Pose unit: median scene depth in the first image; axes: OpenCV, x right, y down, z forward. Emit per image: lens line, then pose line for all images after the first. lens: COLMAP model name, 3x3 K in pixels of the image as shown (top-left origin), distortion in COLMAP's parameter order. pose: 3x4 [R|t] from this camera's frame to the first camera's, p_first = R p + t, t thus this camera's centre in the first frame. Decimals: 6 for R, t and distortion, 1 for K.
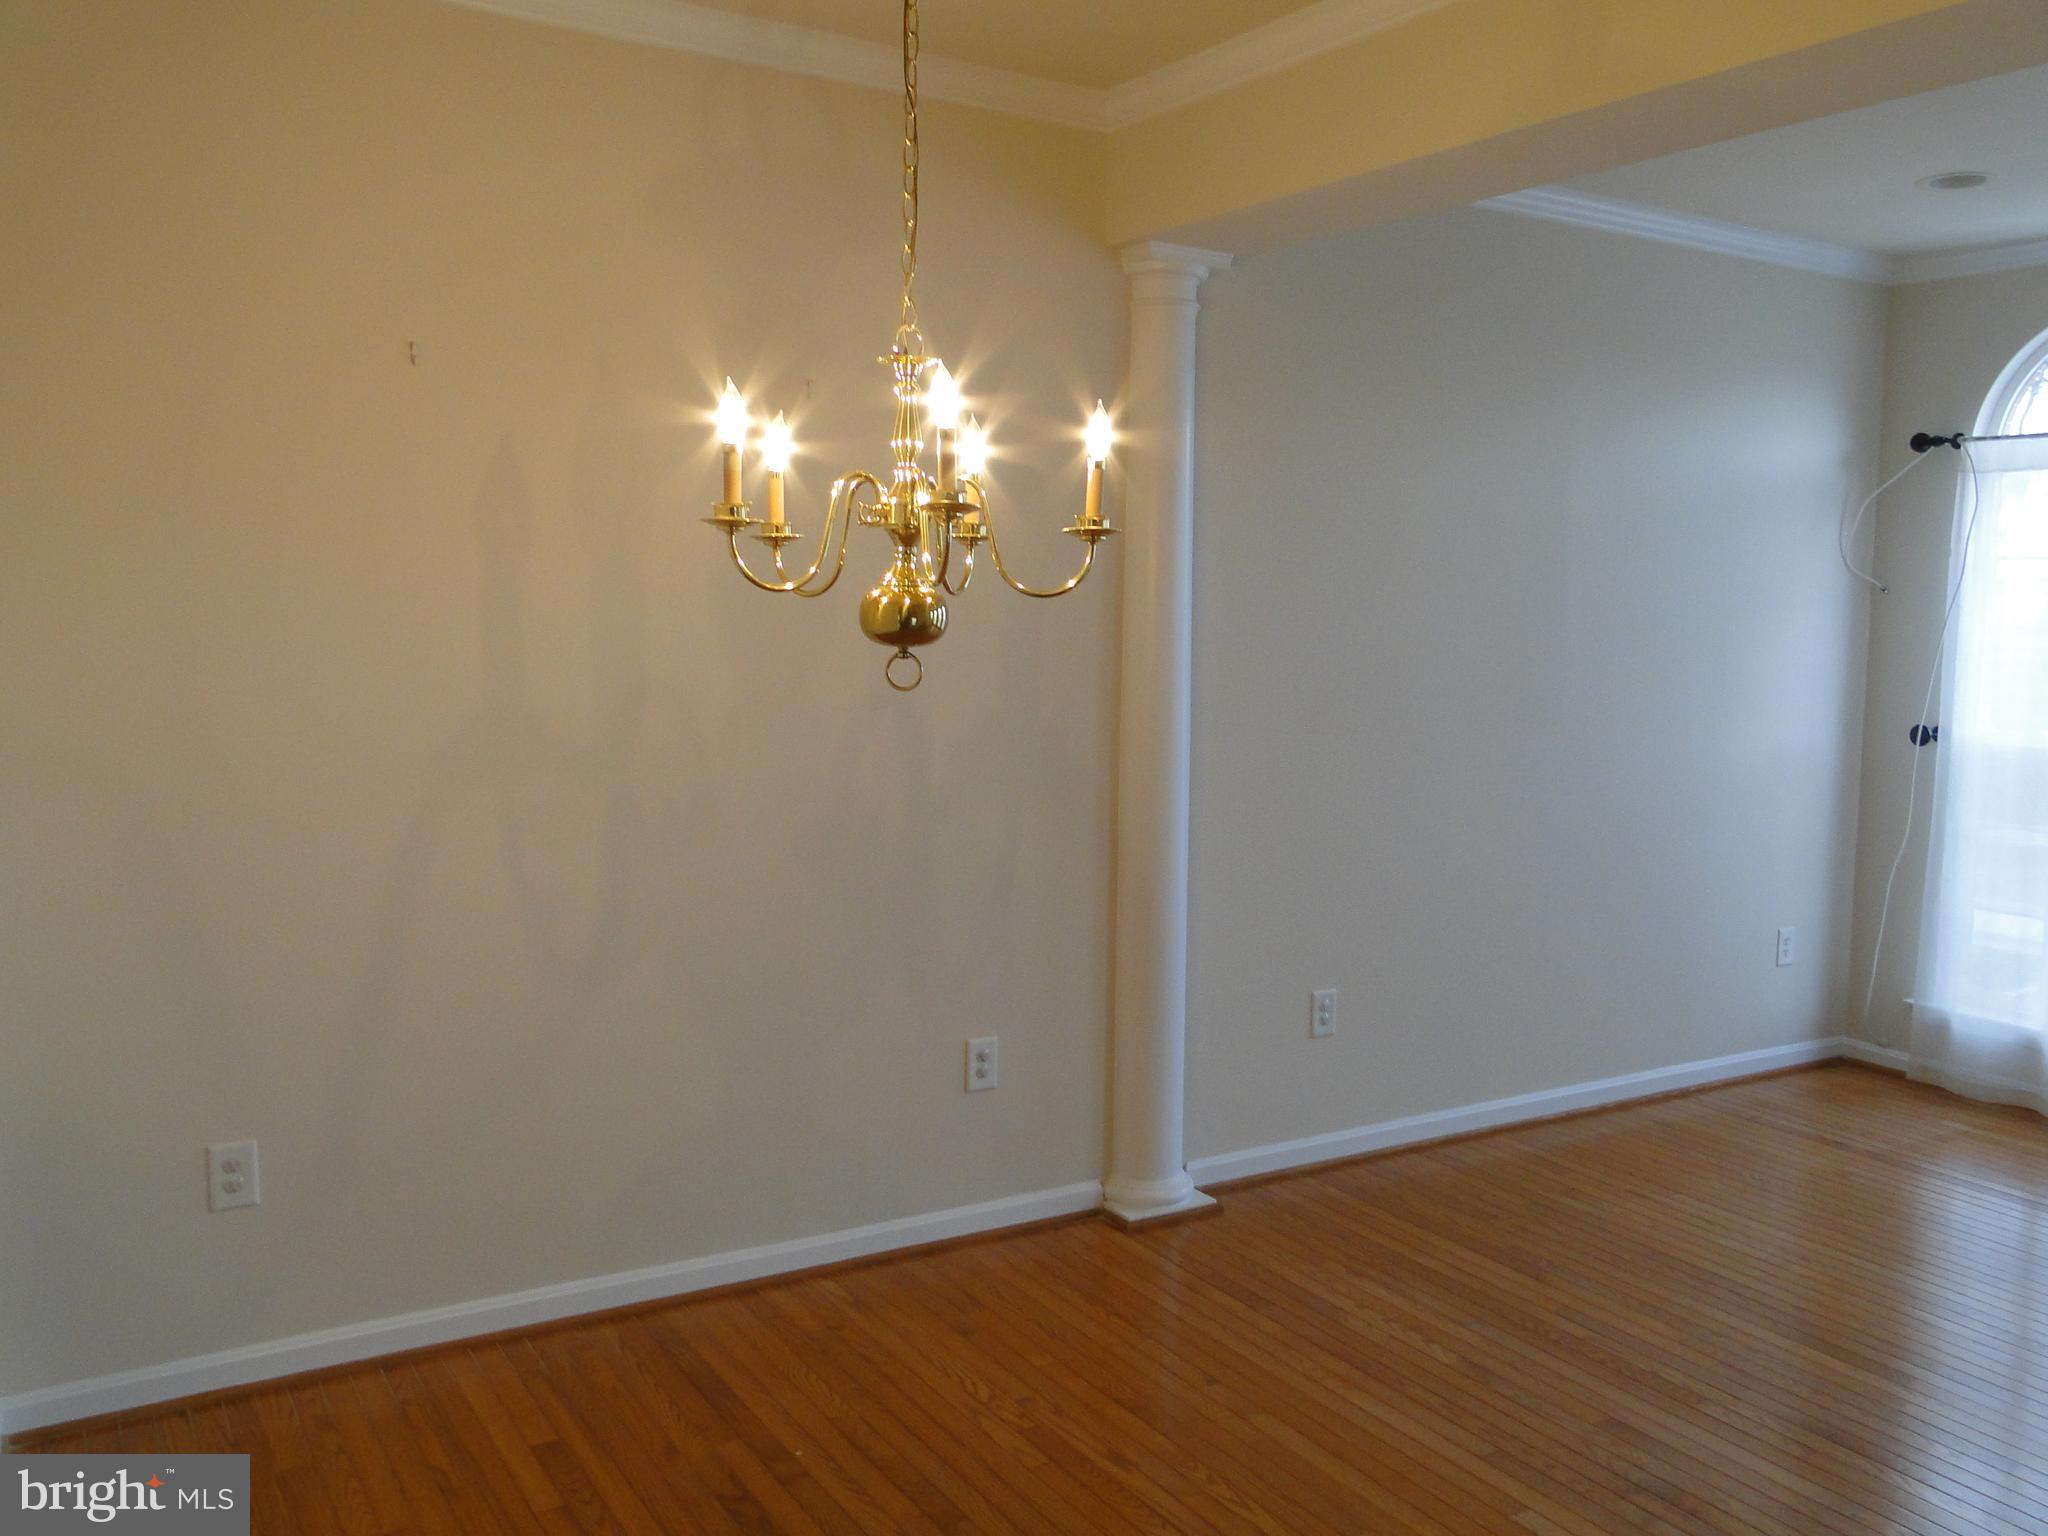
lens RADIAL K [[1682.4, 0, 1019.1], [0, 1682.4, 759.1], [0, 0, 1]] dist [0.004271, -0.006008]
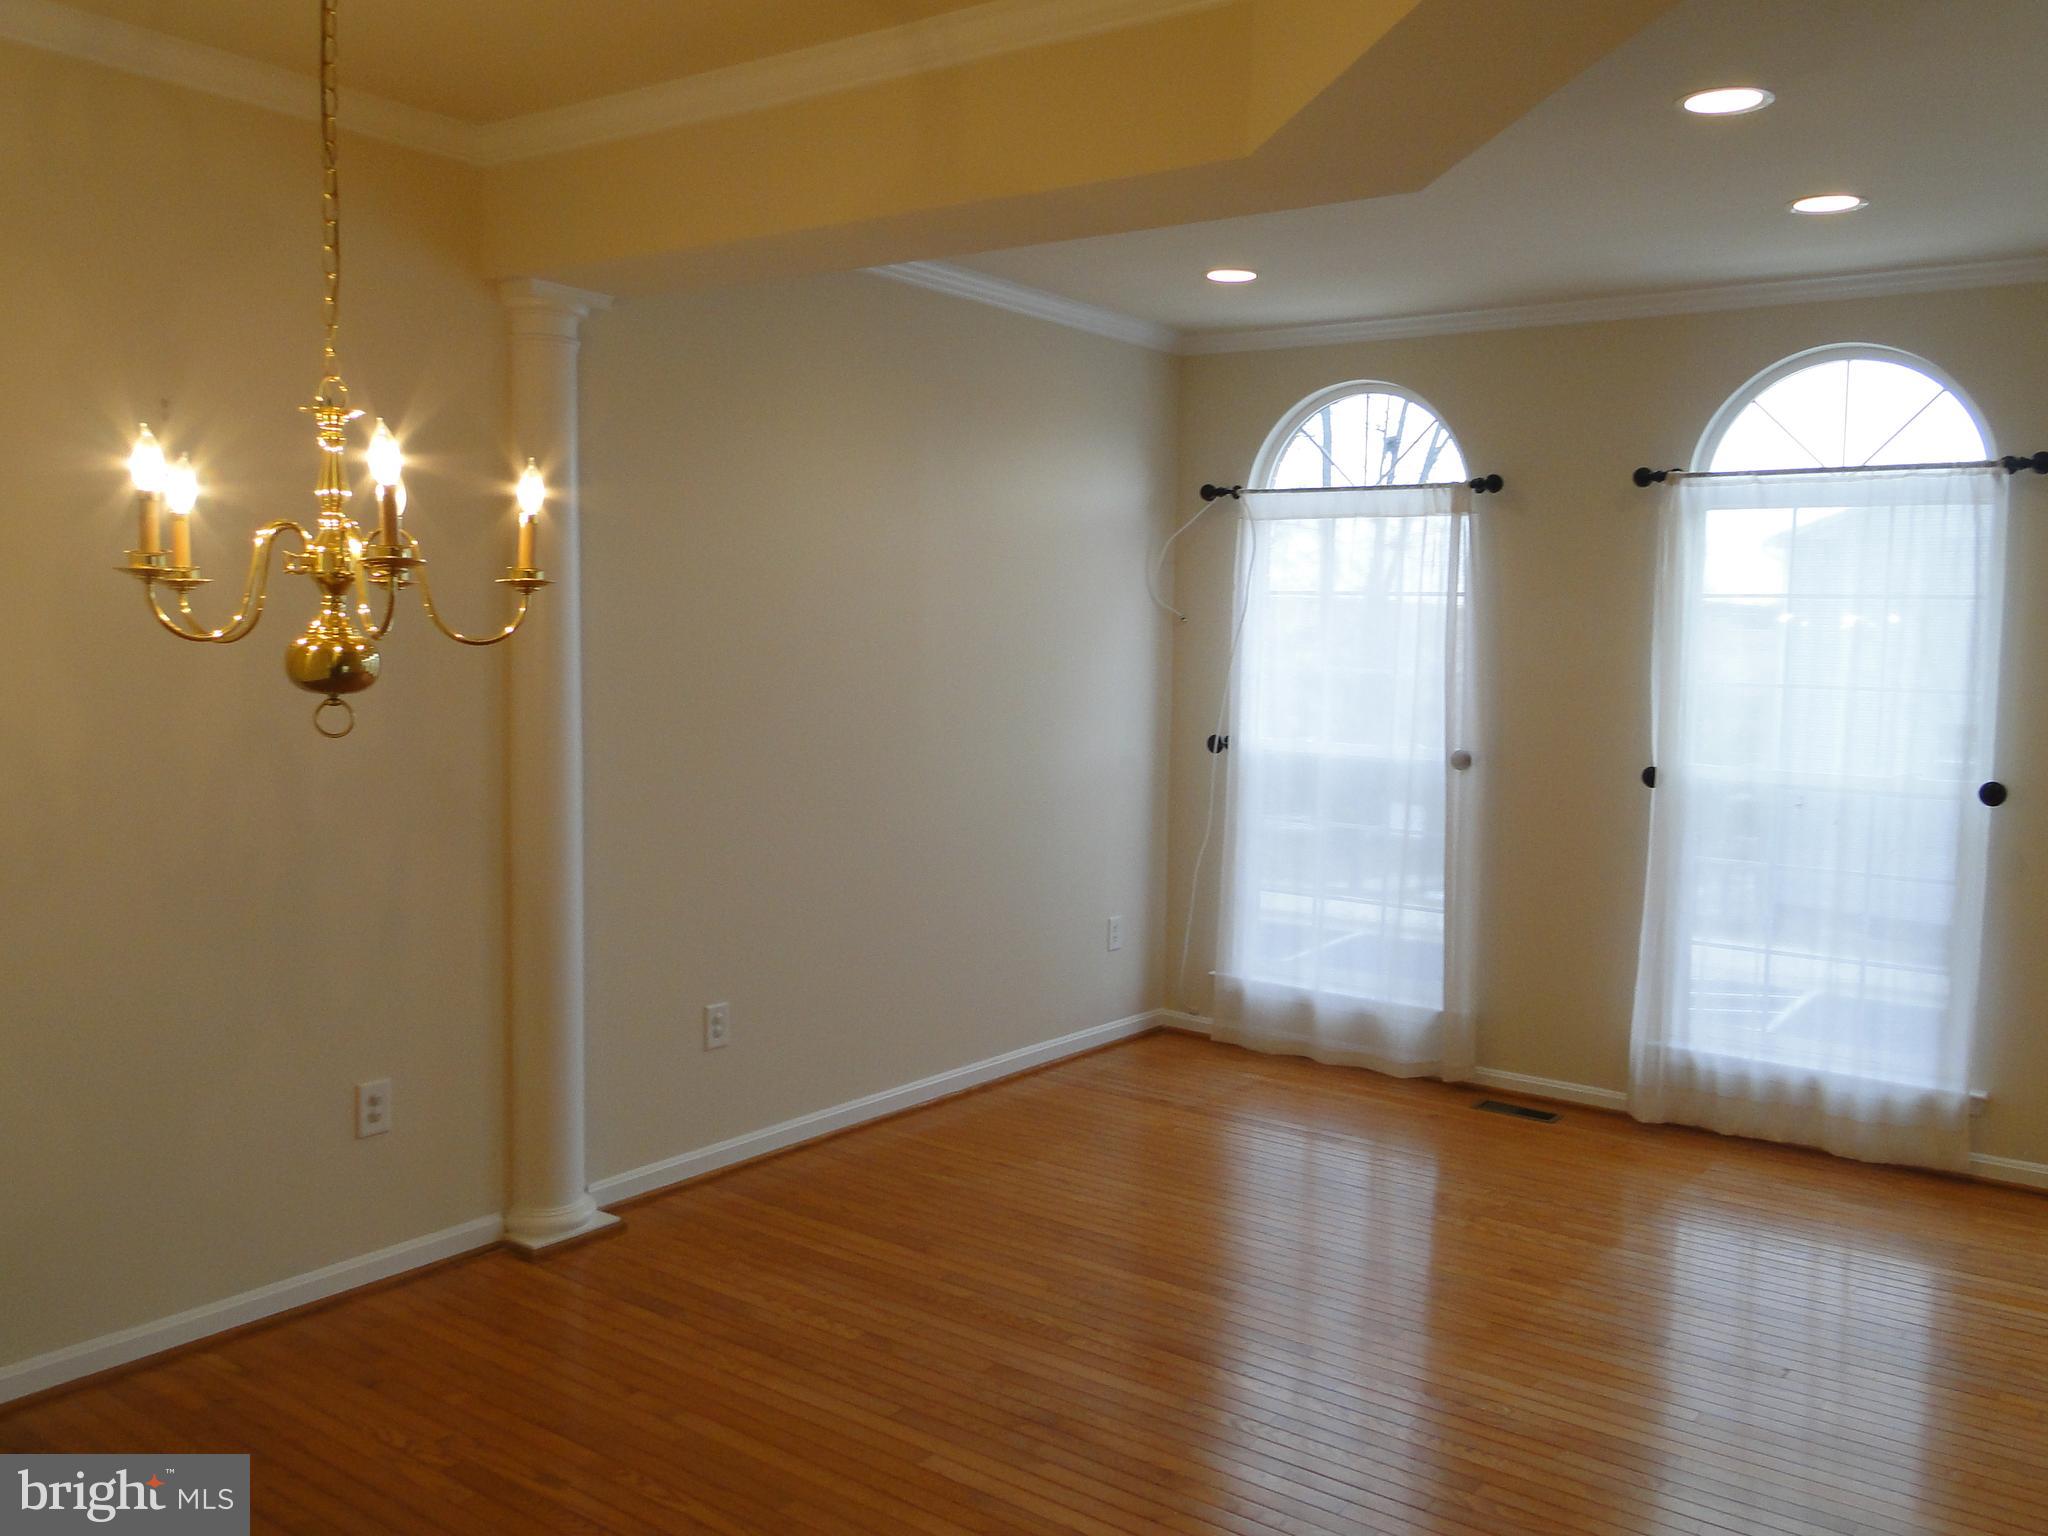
lens RADIAL K [[1682.4, 0, 992.4], [0, 1682.4, 769.0], [0, 0, 1]] dist [0.004271, -0.006008]
pose [[0.933499, -0.030203, 0.357305, -0.036887], [0.031217, 0.999508, 0.002930, -0.007710], [-0.357218, 0.008419, 0.933983, -0.046598]]
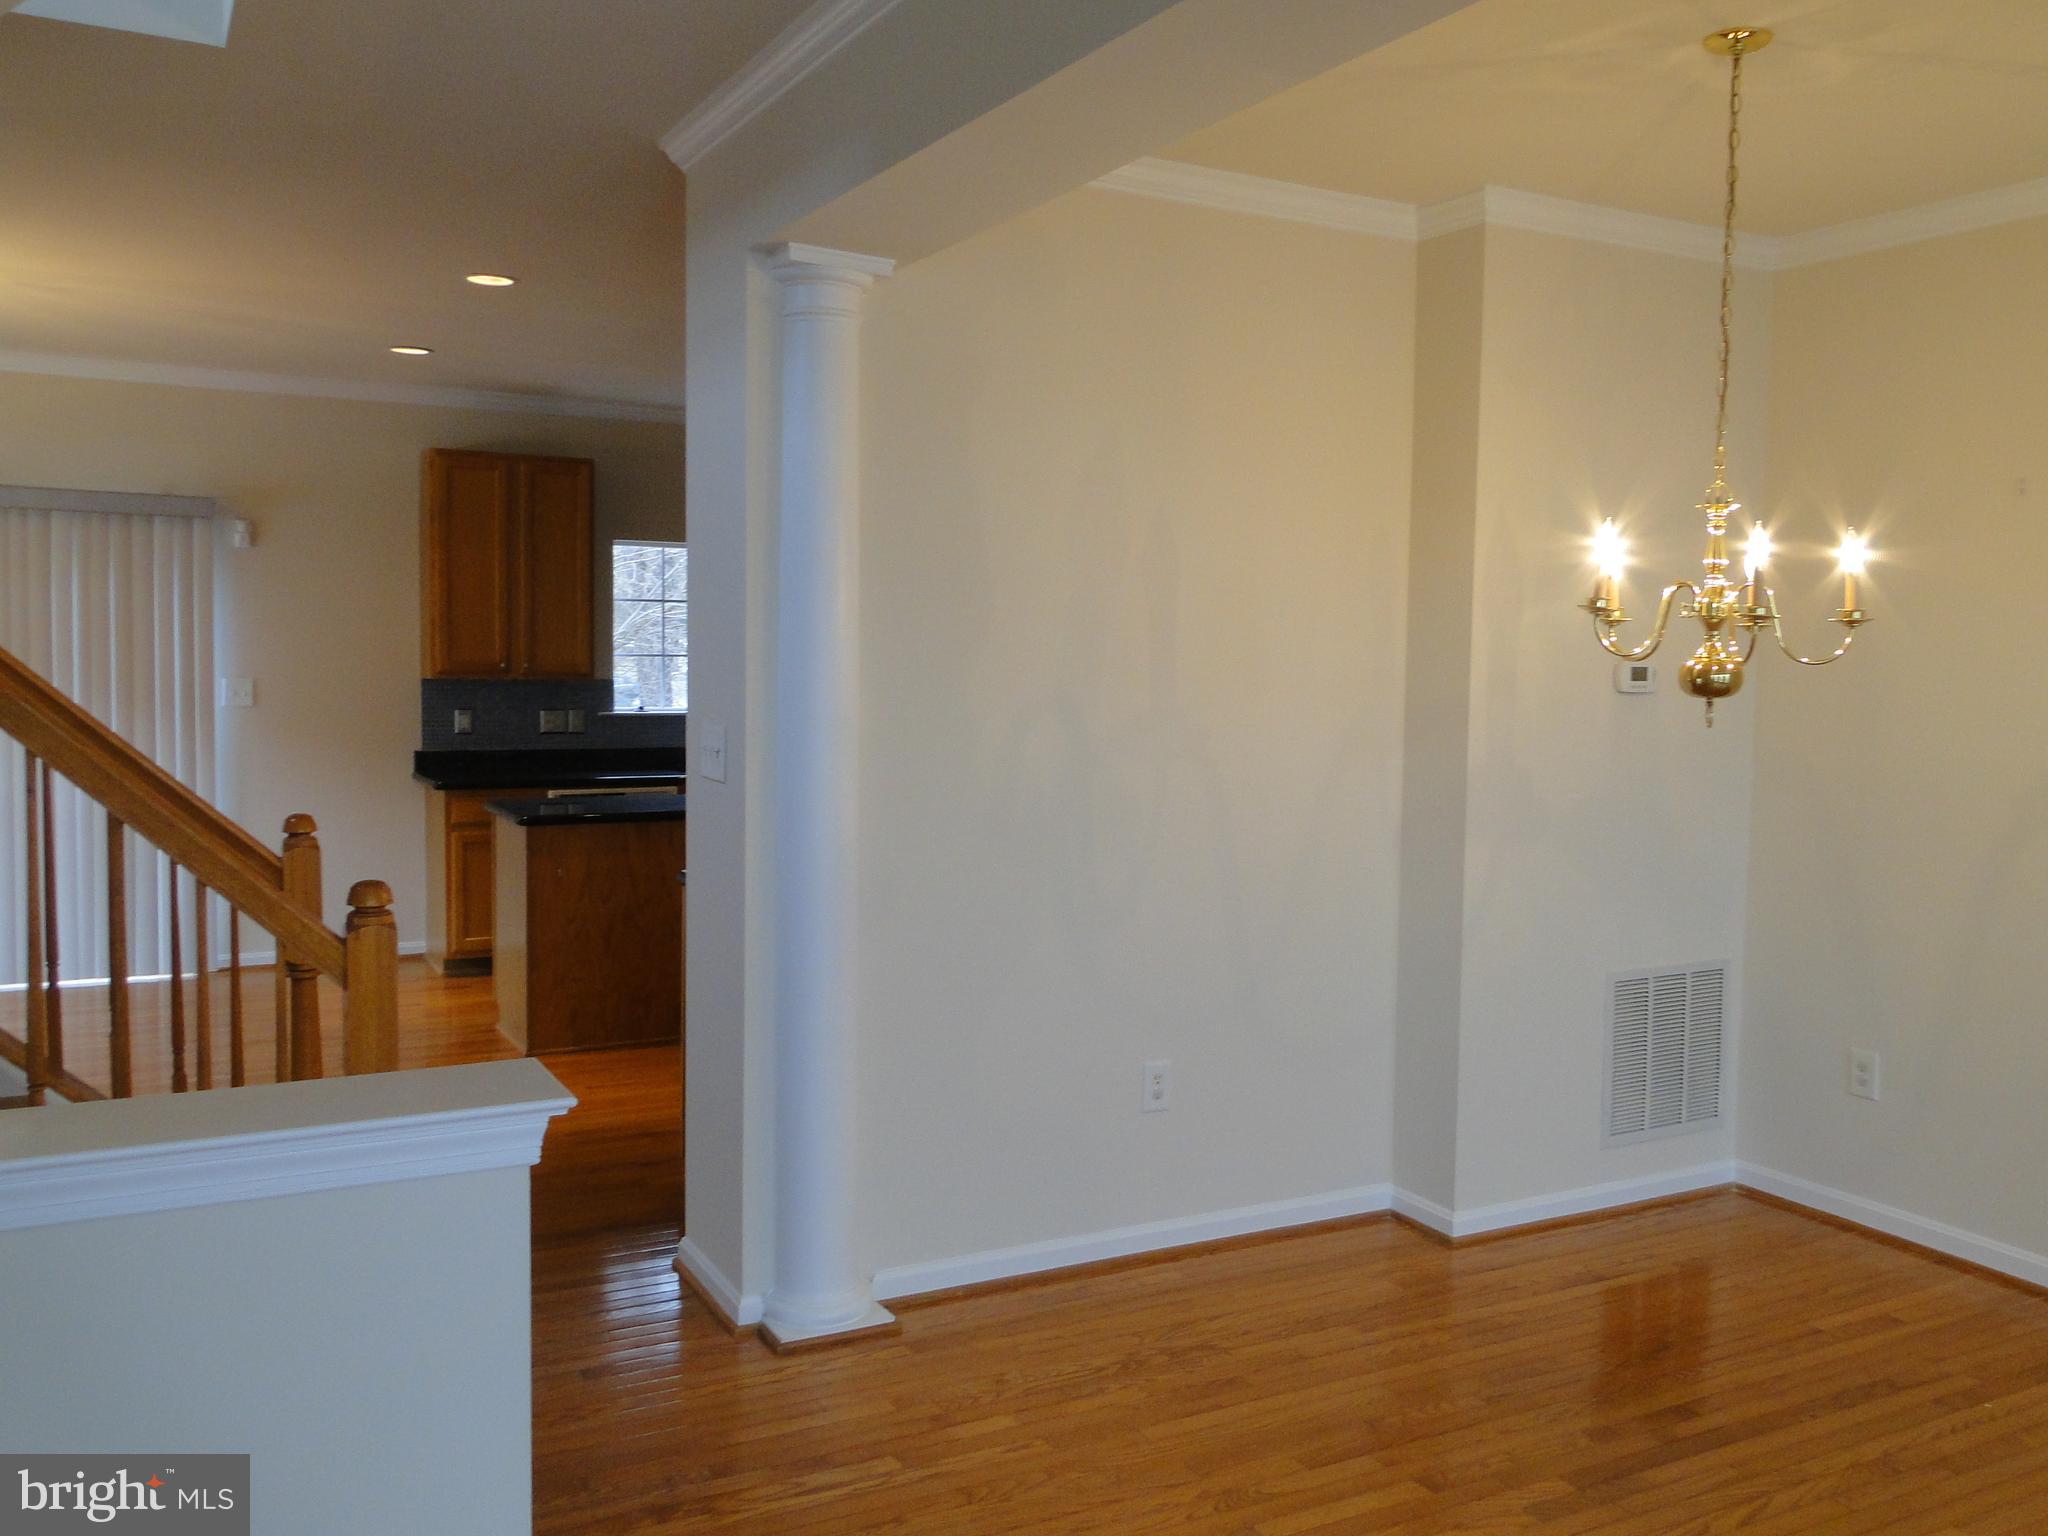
lens RADIAL K [[1682.4, 0, 1030.7], [0, 1682.4, 753.5], [0, 0, 1]] dist [0.004271, -0.006008]
pose [[-0.036214, 0.055535, -0.997800, 0.856652], [-0.110227, 0.992141, 0.059221, -0.024390], [0.993246, 0.112130, -0.029808, 0.275772]]
